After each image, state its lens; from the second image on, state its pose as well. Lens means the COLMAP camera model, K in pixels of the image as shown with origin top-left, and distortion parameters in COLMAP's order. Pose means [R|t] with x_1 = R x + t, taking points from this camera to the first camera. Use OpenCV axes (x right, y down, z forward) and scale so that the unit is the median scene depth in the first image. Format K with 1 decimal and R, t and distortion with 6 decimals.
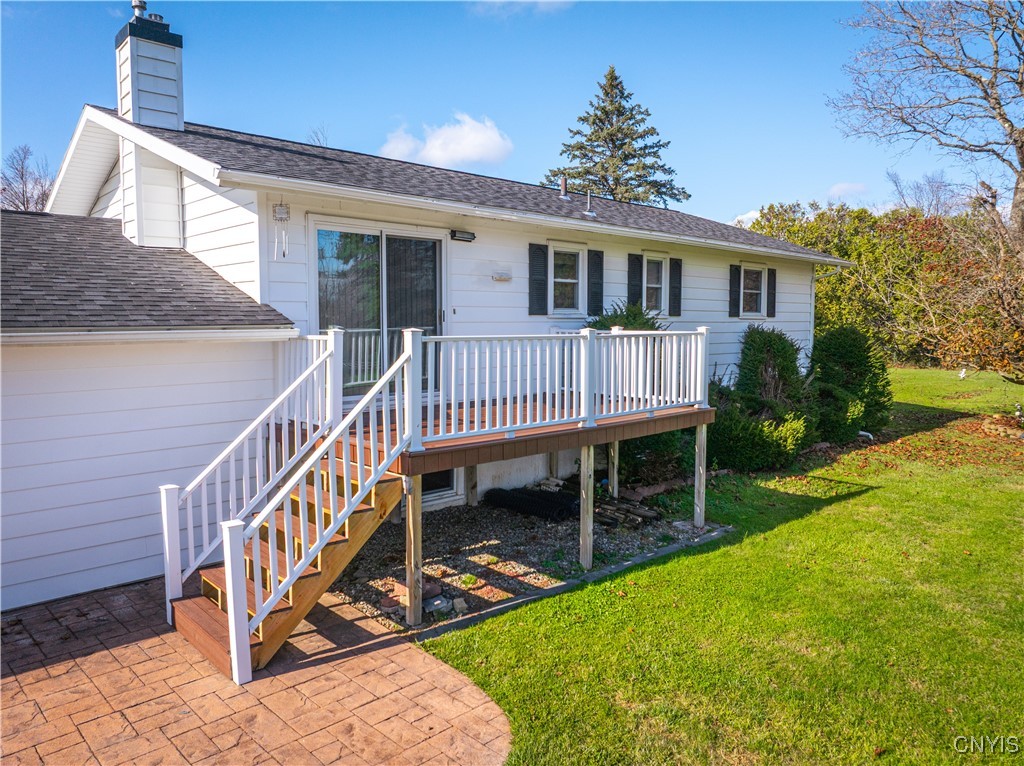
lens RADIAL K [[719.6, 0, 513.4], [0, 719.6, 379.2], [0, 0, 1]] dist [-0.036621, -0.006033]
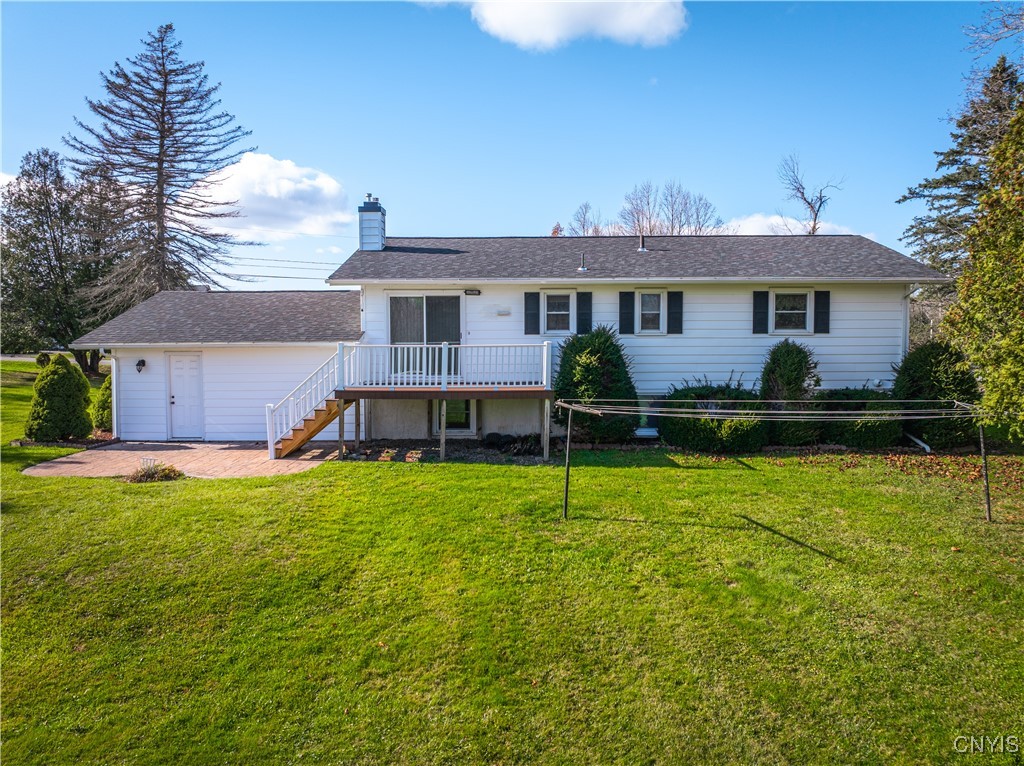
lens RADIAL K [[719.6, 0, 513.4], [0, 719.6, 379.2], [0, 0, 1]] dist [-0.036621, -0.006033]
pose [[0.709970, 0.038569, -0.703175, 1.364581], [-0.052333, 0.998628, 0.001937, 0.016152], [0.702285, 0.035424, 0.711014, -0.250596]]
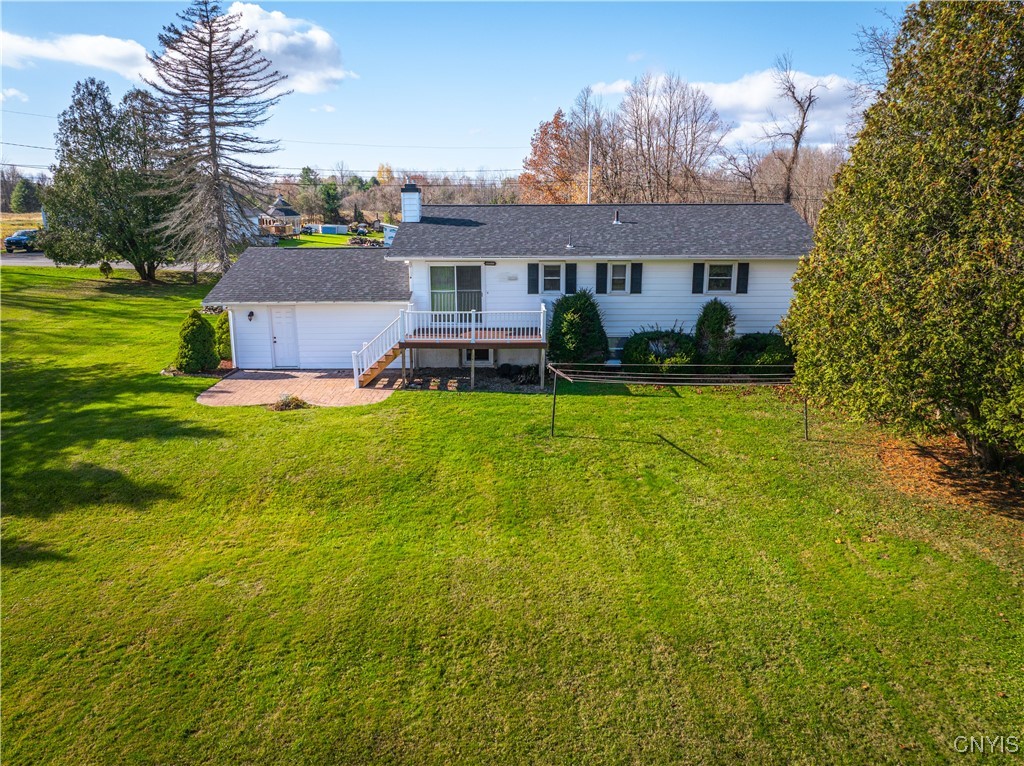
lens RADIAL K [[719.6, 0, 513.4], [0, 719.6, 379.2], [0, 0, 1]] dist [-0.036621, -0.006033]
pose [[0.708450, 0.166816, -0.685763, 1.878434], [-0.050865, 0.981206, 0.186136, -0.285391], [0.703925, -0.096987, 0.703621, -0.817131]]
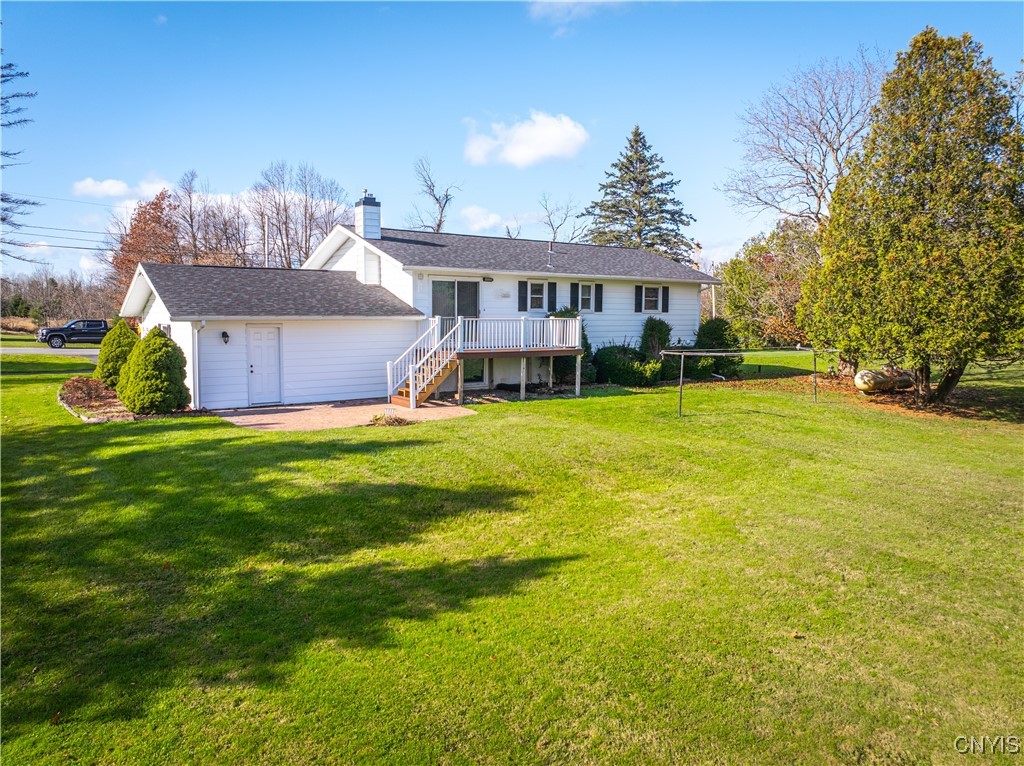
lens RADIAL K [[719.6, 0, 513.4], [0, 719.6, 379.2], [0, 0, 1]] dist [-0.036621, -0.006033]
pose [[0.991396, 0.018231, -0.129624, 0.358312], [-0.016670, 0.999775, 0.013119, 0.116067], [0.129834, -0.010845, 0.991476, -1.518432]]
